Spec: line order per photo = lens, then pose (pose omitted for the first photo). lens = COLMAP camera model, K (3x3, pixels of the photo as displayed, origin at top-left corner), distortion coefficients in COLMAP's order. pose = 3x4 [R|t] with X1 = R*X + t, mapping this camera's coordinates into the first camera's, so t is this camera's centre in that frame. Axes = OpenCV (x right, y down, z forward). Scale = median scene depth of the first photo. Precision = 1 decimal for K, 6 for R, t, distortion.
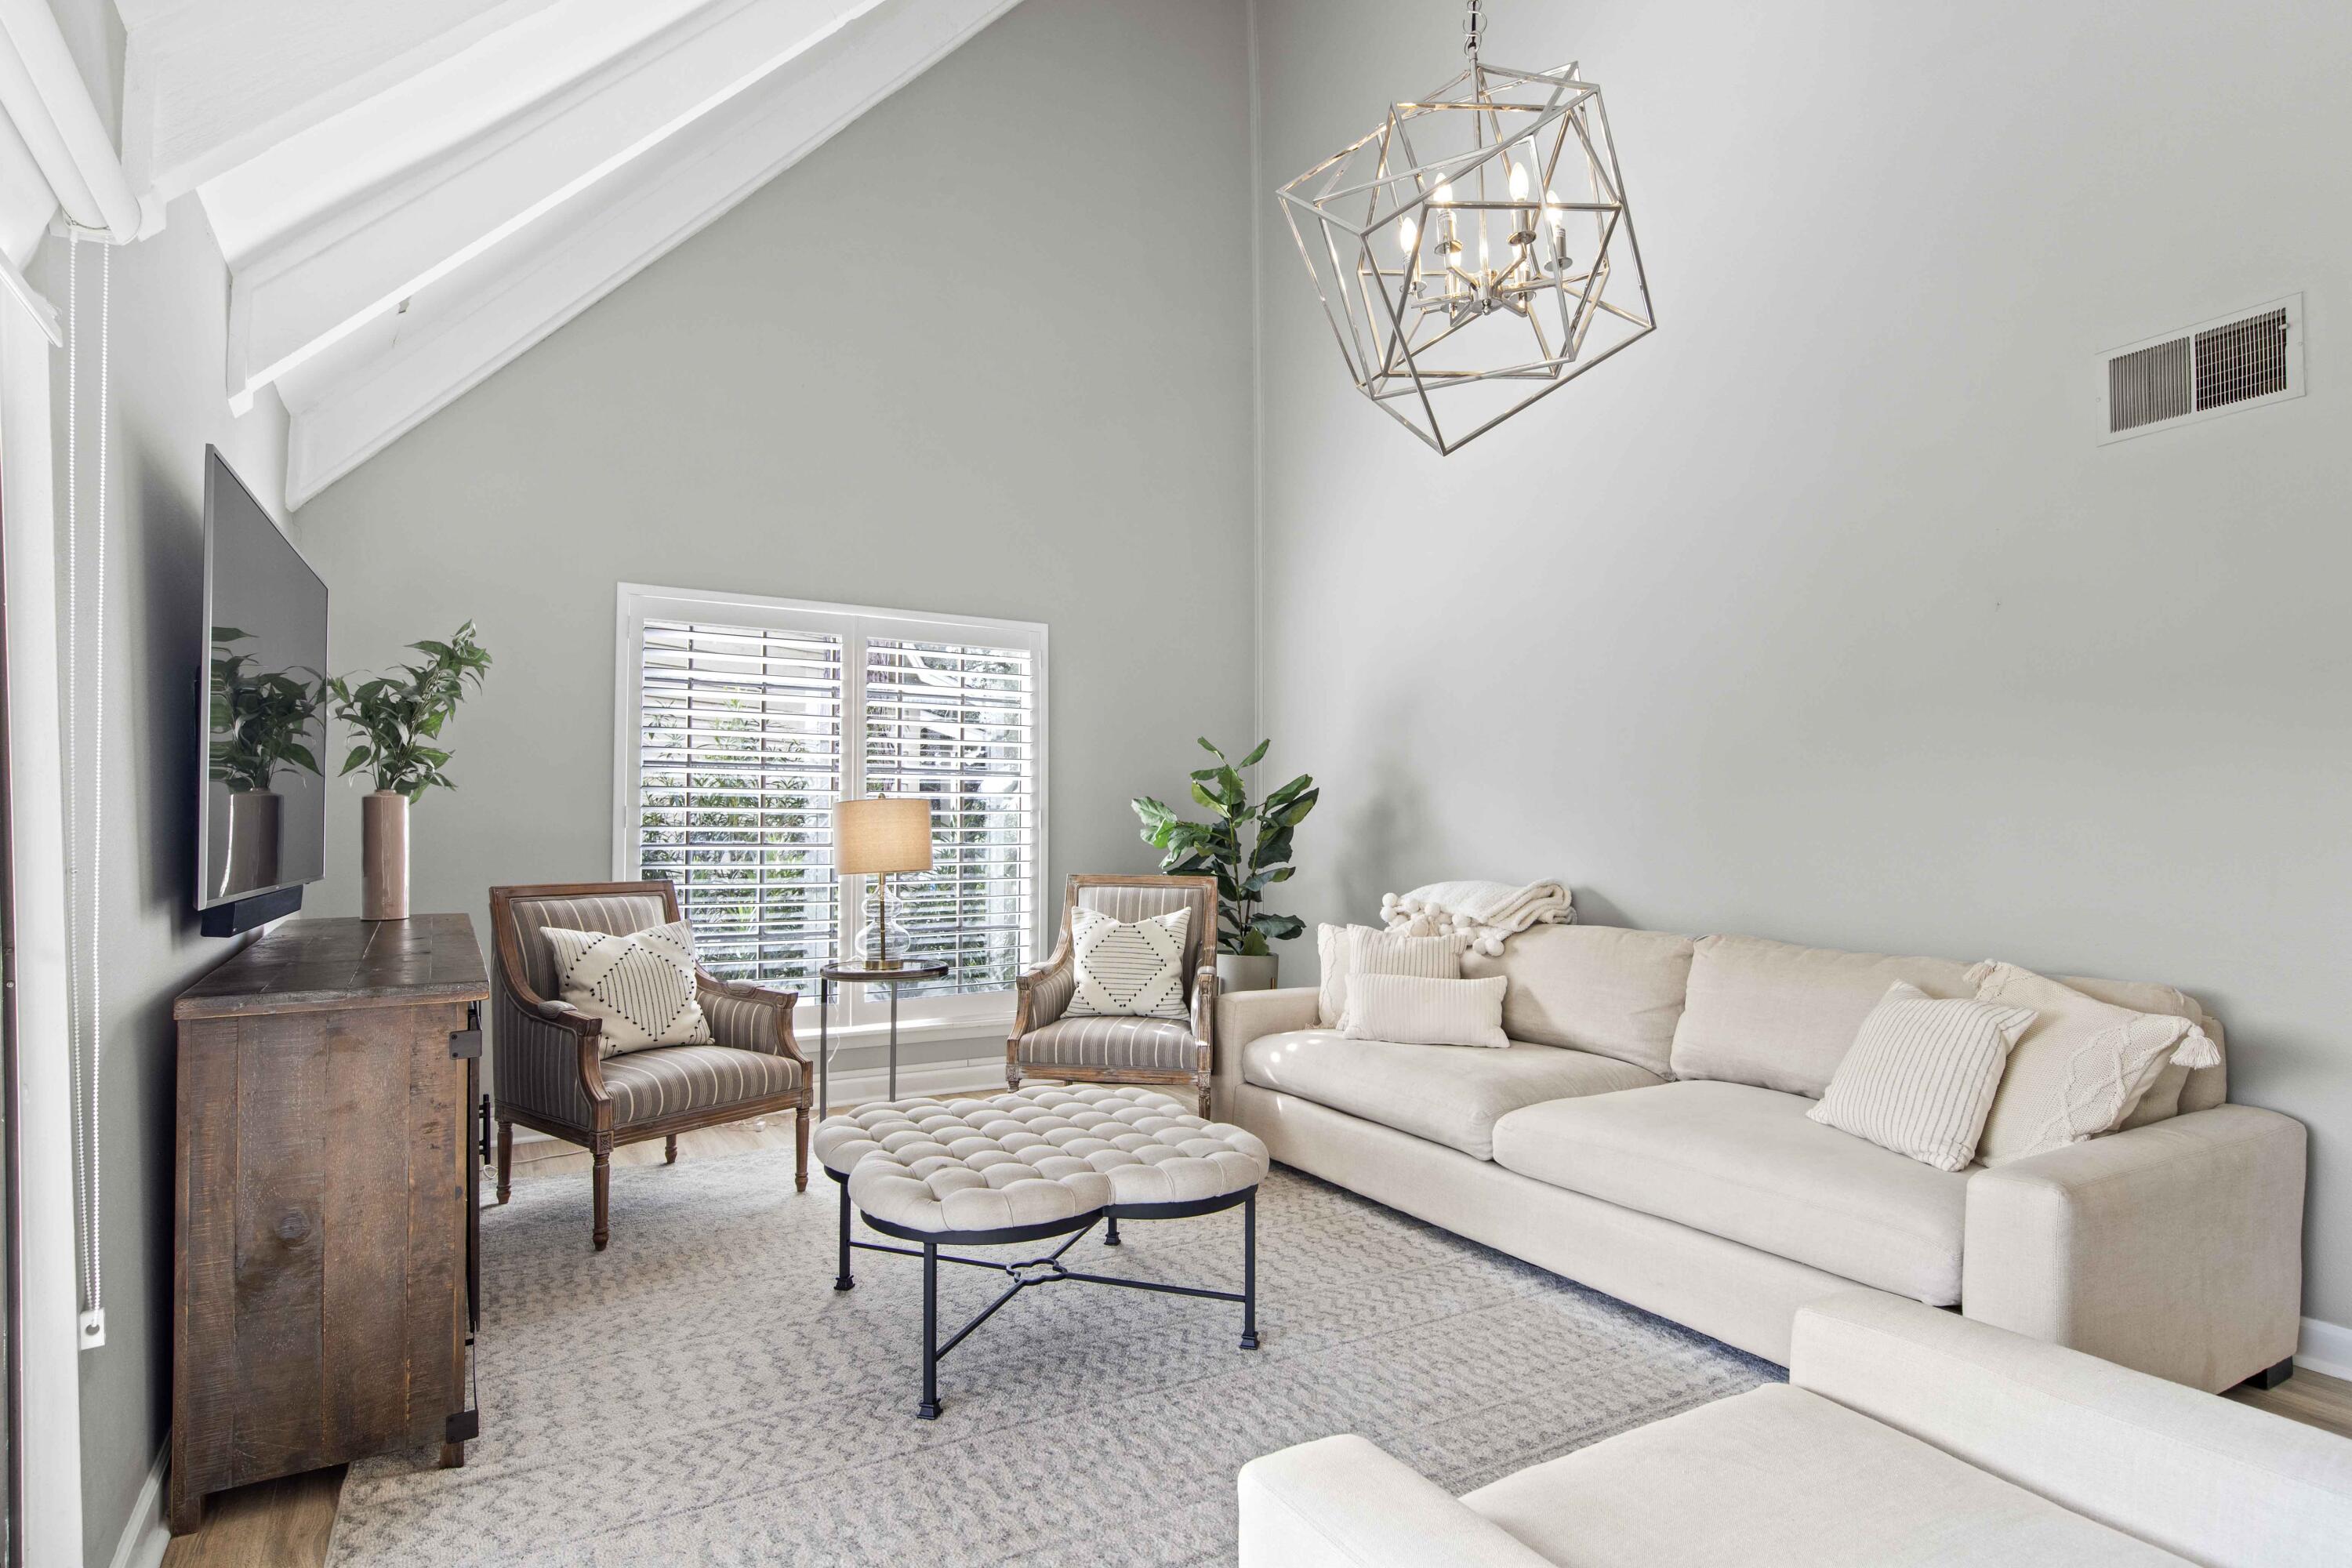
lens RADIAL K [[1226.4, 0, 1182.5], [0, 1226.4, 799.8], [0, 0, 1]] dist [0.001665, 0.000078]
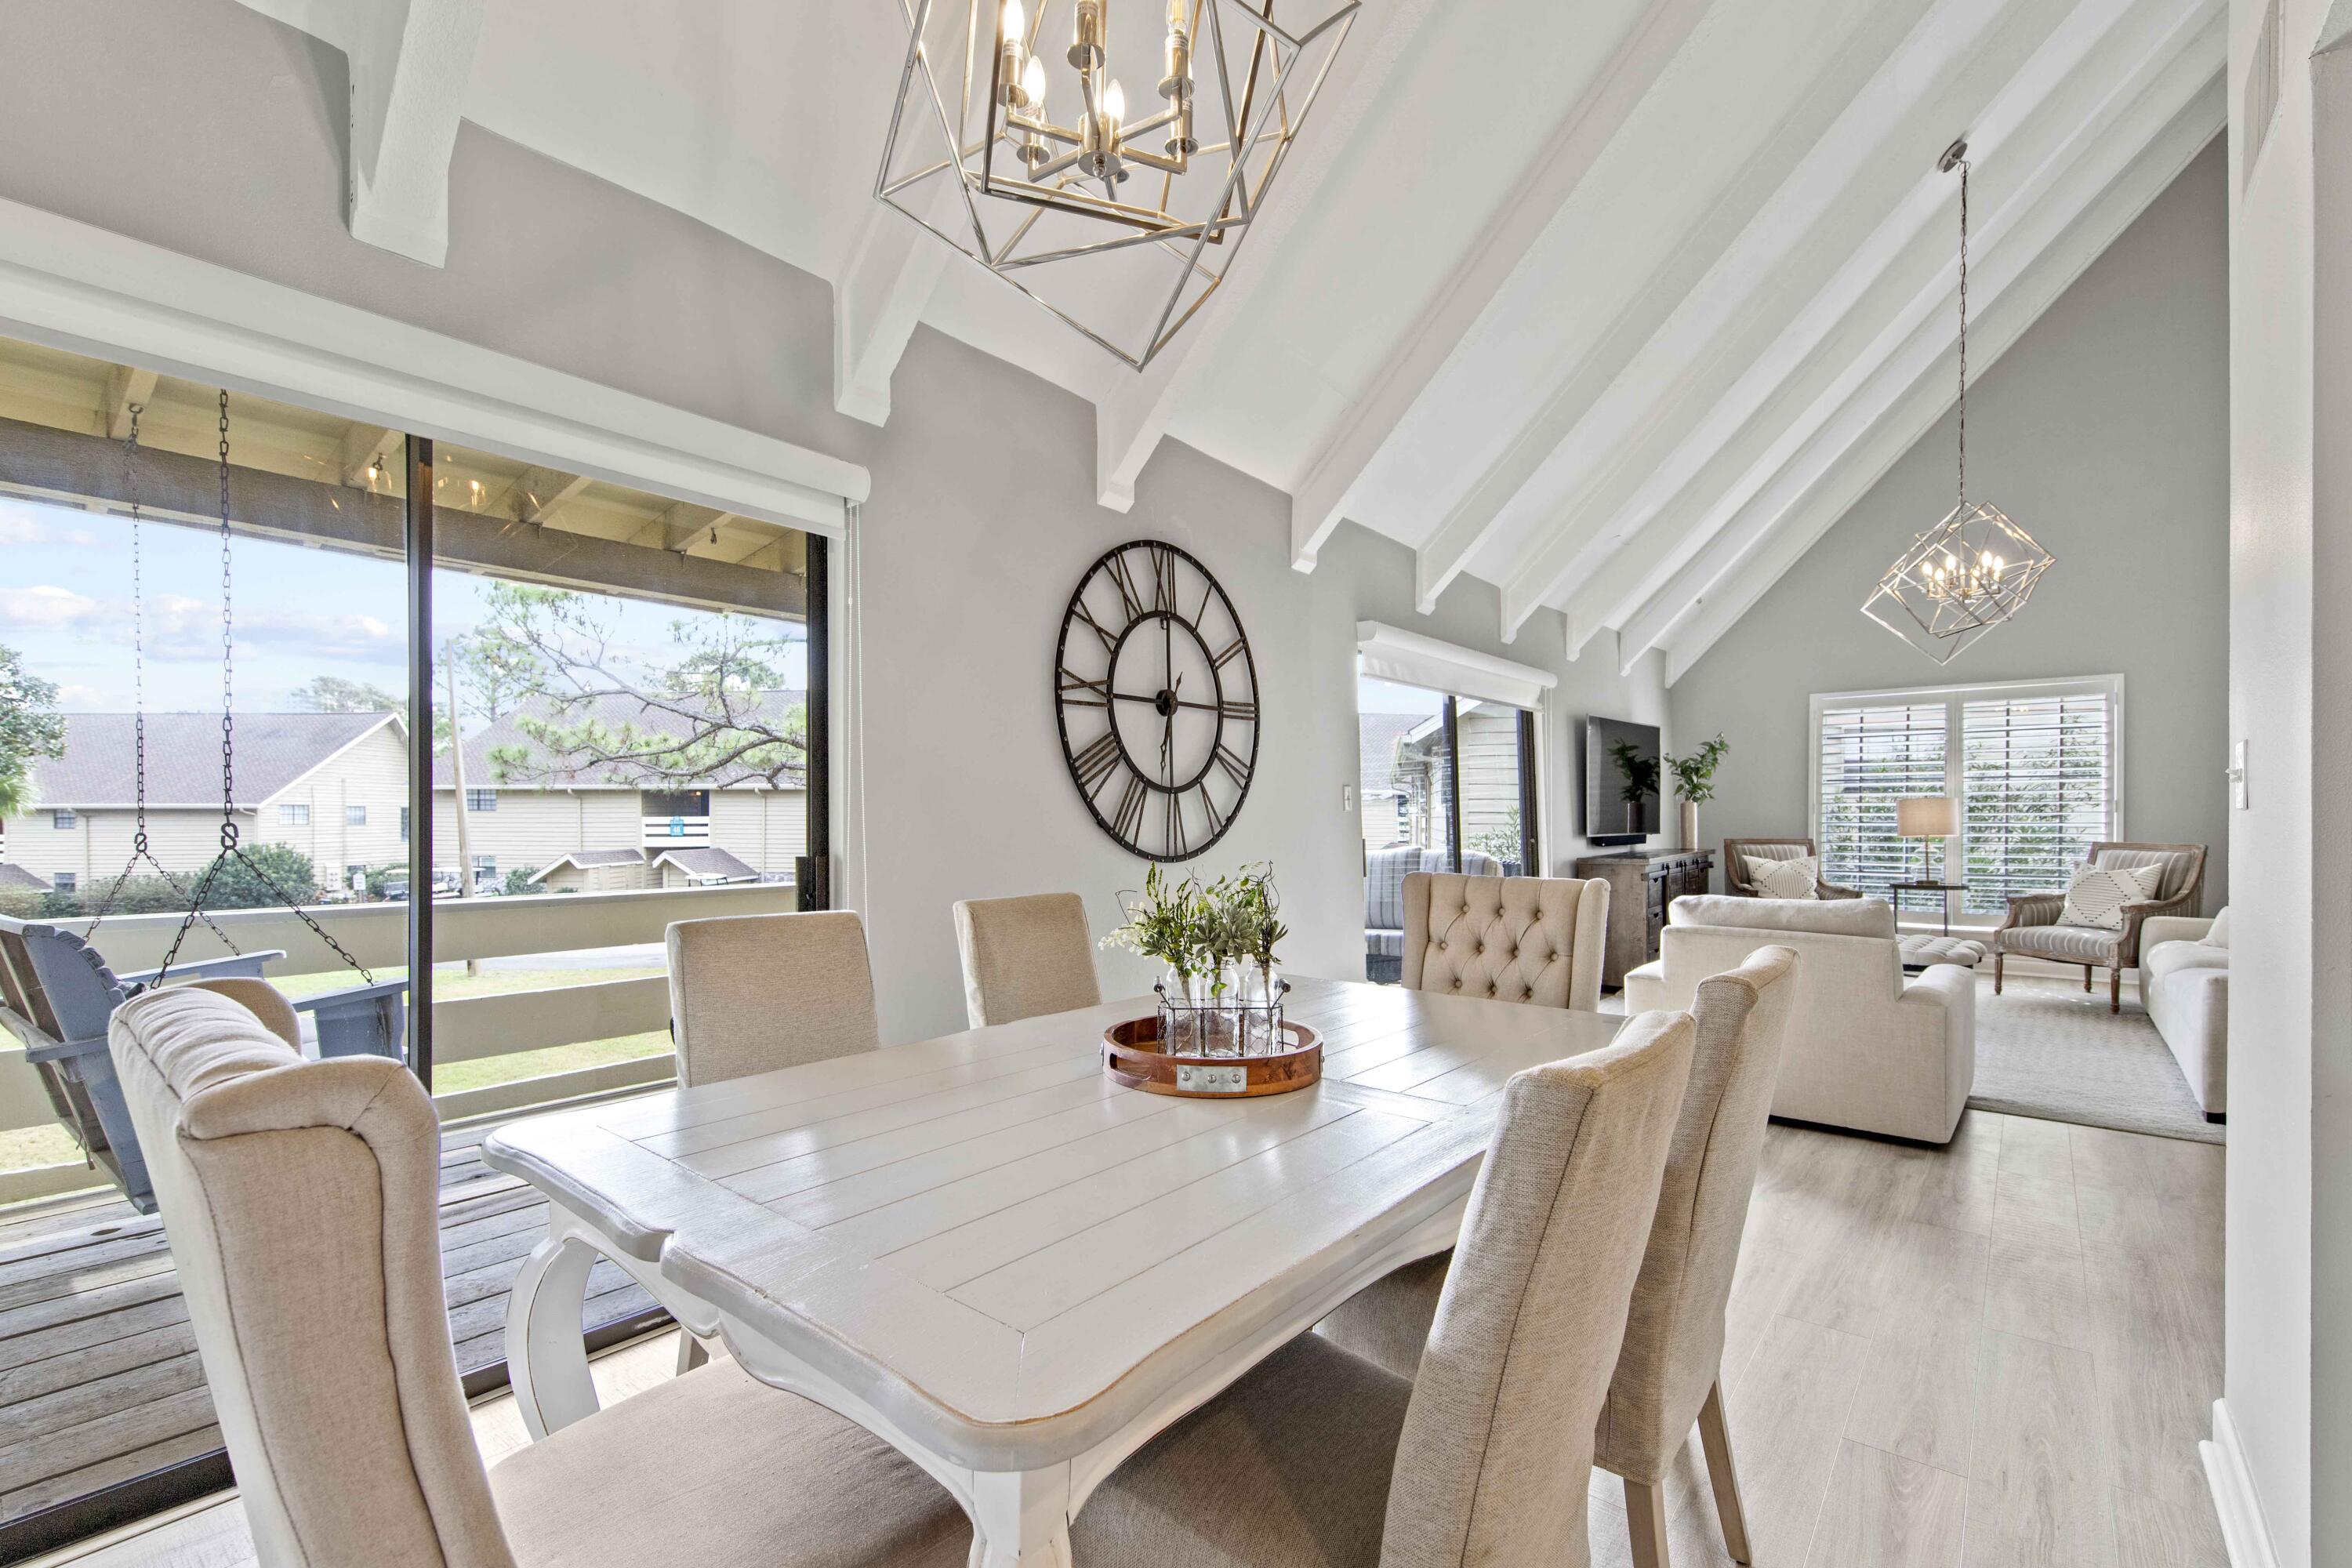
lens RADIAL K [[1070.1, 0, 1176.2], [0, 1070.1, 825.4], [0, 0, 1]] dist [-0.002033, 0.012771]
pose [[0.333894, 0.002012, -0.942608, 1.104343], [0.027999, 0.999535, 0.012051, -0.013401], [0.942195, -0.030416, 0.333683, -0.768507]]
